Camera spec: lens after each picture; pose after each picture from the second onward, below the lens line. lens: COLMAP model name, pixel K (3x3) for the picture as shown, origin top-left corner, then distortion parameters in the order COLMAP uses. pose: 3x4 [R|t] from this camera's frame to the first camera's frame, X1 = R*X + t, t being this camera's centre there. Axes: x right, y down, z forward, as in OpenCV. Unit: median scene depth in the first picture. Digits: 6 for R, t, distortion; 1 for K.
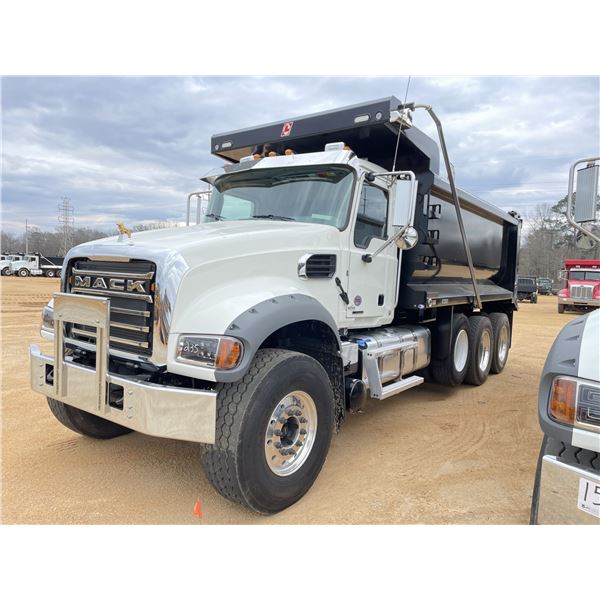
lens RADIAL K [[471.2, 0, 308.5], [0, 471.2, 300.3], [0, 0, 1]] dist [-0.002369, -0.025681]
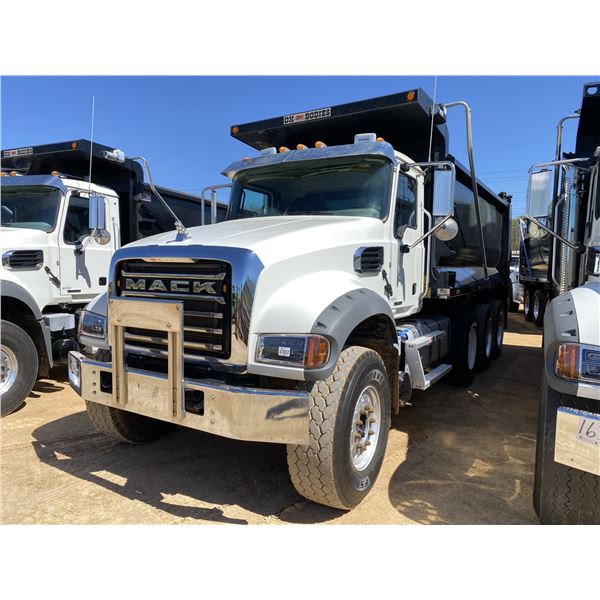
lens RADIAL K [[471.2, 0, 294.8], [0, 471.2, 296.5], [0, 0, 1]] dist [-0.002369, -0.025681]
pose [[0.997063, -0.044506, 0.062332, -0.218568], [0.043723, 0.998947, 0.013883, -0.015338], [-0.062884, -0.011117, 0.997959, 0.017086]]
